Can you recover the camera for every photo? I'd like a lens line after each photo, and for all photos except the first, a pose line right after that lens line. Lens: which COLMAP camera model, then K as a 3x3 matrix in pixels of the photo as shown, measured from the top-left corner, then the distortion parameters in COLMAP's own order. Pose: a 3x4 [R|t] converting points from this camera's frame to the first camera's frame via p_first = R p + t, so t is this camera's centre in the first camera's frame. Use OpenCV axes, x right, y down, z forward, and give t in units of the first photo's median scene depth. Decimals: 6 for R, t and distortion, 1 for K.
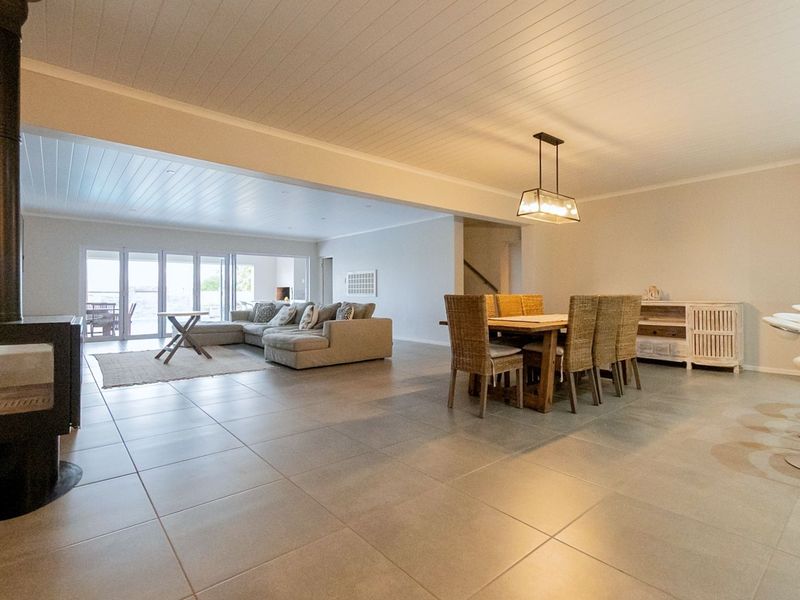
lens RADIAL K [[404.6, 0, 393.2], [0, 404.6, 304.0], [0, 0, 1]] dist [0.028234, -0.000080]
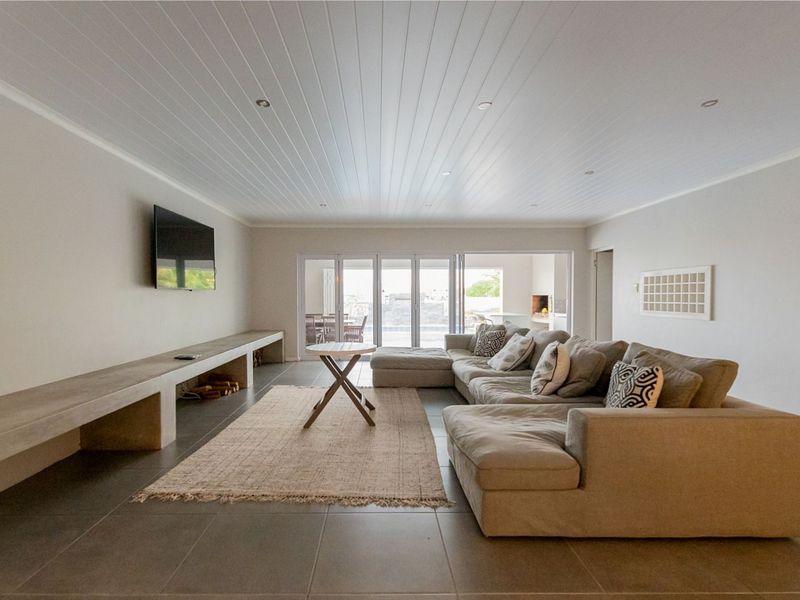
lens RADIAL K [[404.6, 0, 393.2], [0, 404.6, 304.0], [0, 0, 1]] dist [0.028234, -0.000080]
pose [[0.791574, 0.009909, -0.610993, -0.044122], [-0.013651, 0.999906, -0.001469, -0.032807], [0.610921, 0.009503, 0.791635, 0.381476]]
